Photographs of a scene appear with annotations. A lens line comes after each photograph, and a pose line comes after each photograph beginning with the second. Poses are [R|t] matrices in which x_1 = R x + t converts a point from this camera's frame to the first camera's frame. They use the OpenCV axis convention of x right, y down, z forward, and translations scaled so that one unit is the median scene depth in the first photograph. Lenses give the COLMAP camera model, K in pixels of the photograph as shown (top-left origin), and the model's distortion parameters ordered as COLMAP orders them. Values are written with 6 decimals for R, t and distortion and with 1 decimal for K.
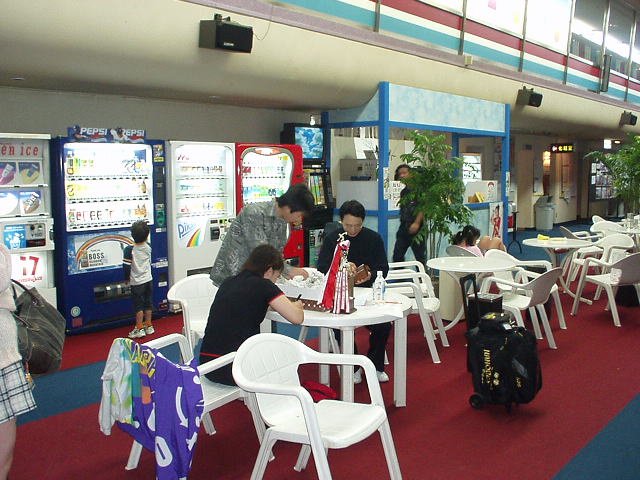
lens RADIAL K [[646.7, 0, 320.0], [0, 646.7, 240.0], [0, 0, 1]] dist [-0.071841, 0.000796]
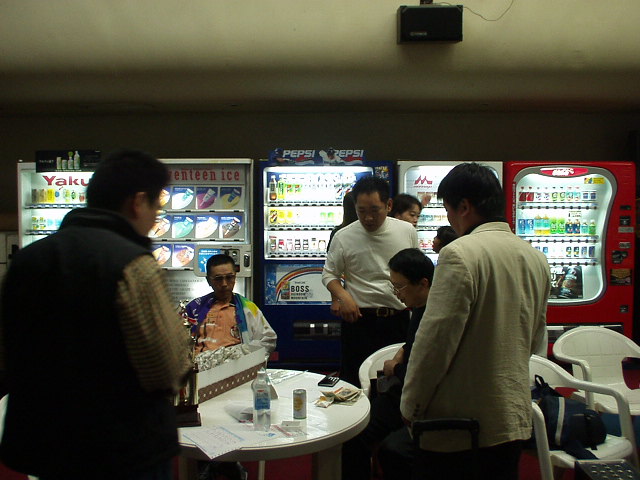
lens RADIAL K [[646.7, 0, 320.0], [0, 646.7, 240.0], [0, 0, 1]] dist [-0.071841, 0.000796]
pose [[0.629897, 0.053589, -0.774828, 0.396461], [-0.086923, 0.996213, -0.001763, -0.046969], [0.771799, 0.068461, 0.632170, 0.444719]]
